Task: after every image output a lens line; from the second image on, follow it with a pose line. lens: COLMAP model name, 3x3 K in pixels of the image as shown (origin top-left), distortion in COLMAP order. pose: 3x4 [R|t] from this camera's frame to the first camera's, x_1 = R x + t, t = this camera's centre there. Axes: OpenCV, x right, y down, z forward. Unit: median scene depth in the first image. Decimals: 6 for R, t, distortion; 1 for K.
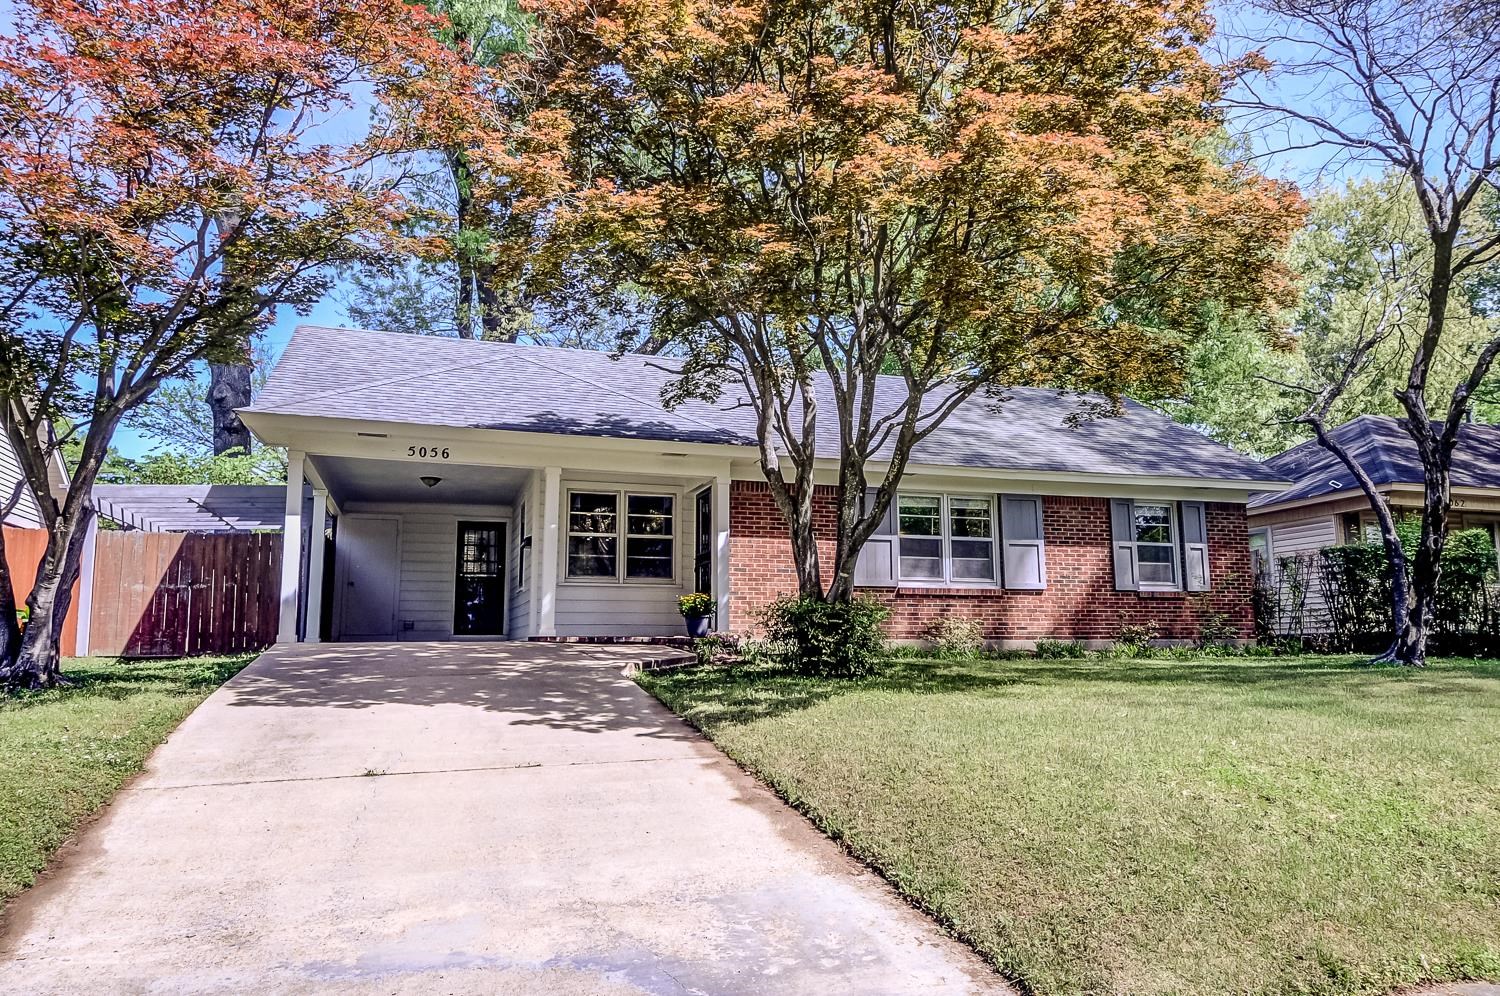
lens RADIAL K [[1057.9, 0, 750.0], [0, 1057.9, 498.0], [0, 0, 1]] dist [0.057752, -0.052934]
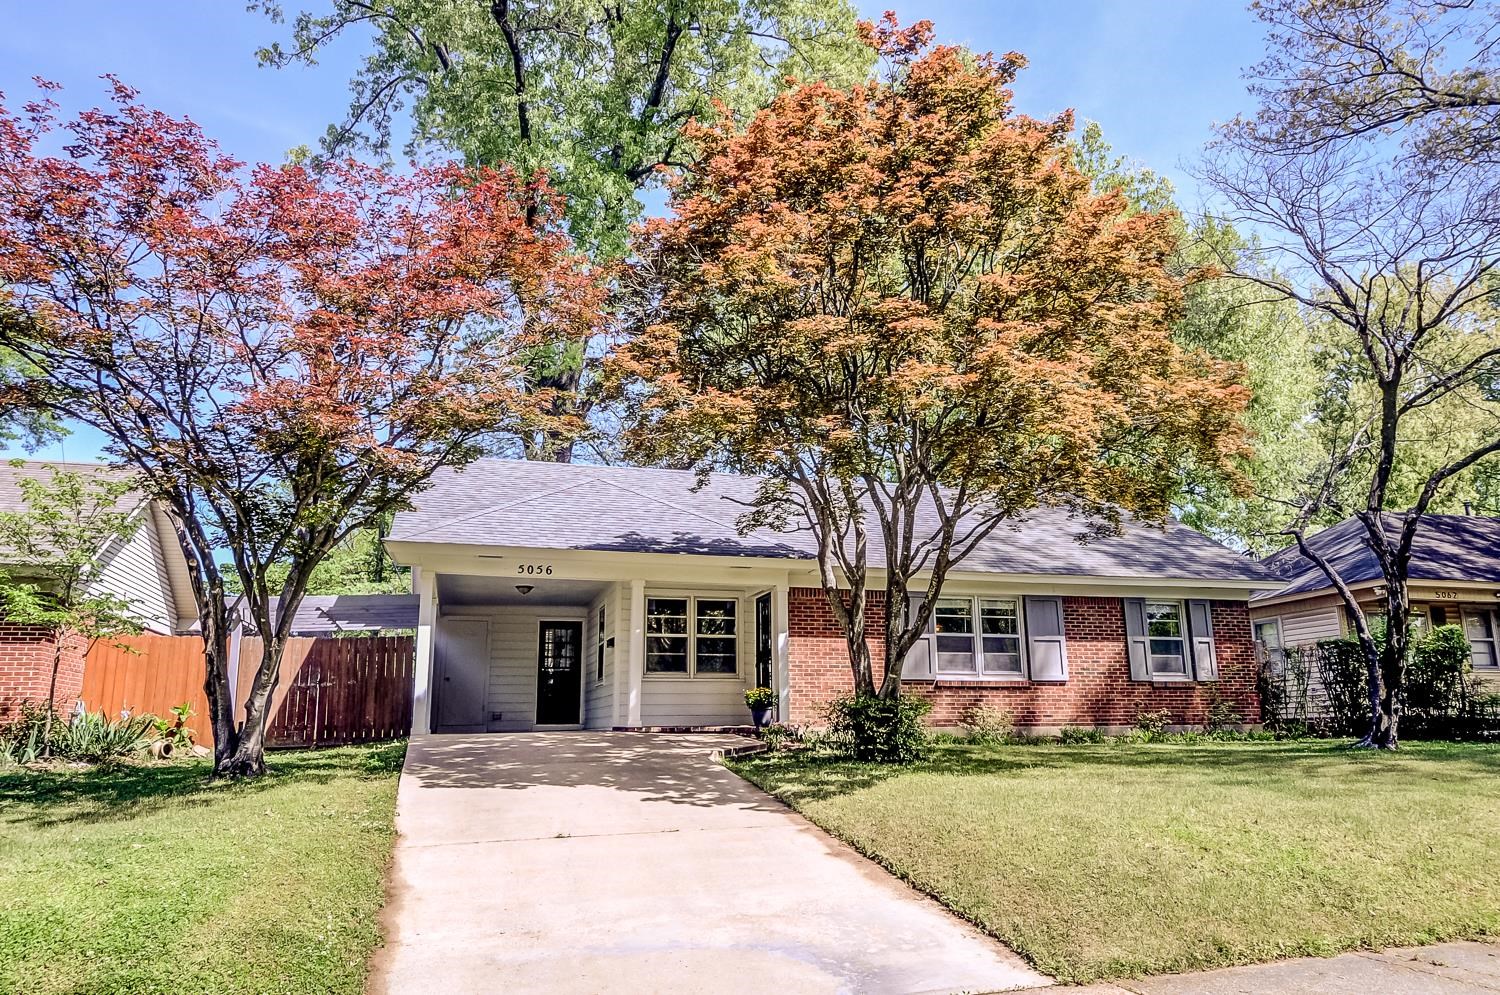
lens RADIAL K [[1057.9, 0, 750.0], [0, 1057.9, 497.5], [0, 0, 1]] dist [0.057752, -0.052934]
pose [[0.999522, -0.013482, -0.027818, -0.032522], [0.011365, 0.997127, -0.074886, -0.035827], [0.028747, 0.074534, 0.996804, -0.196303]]
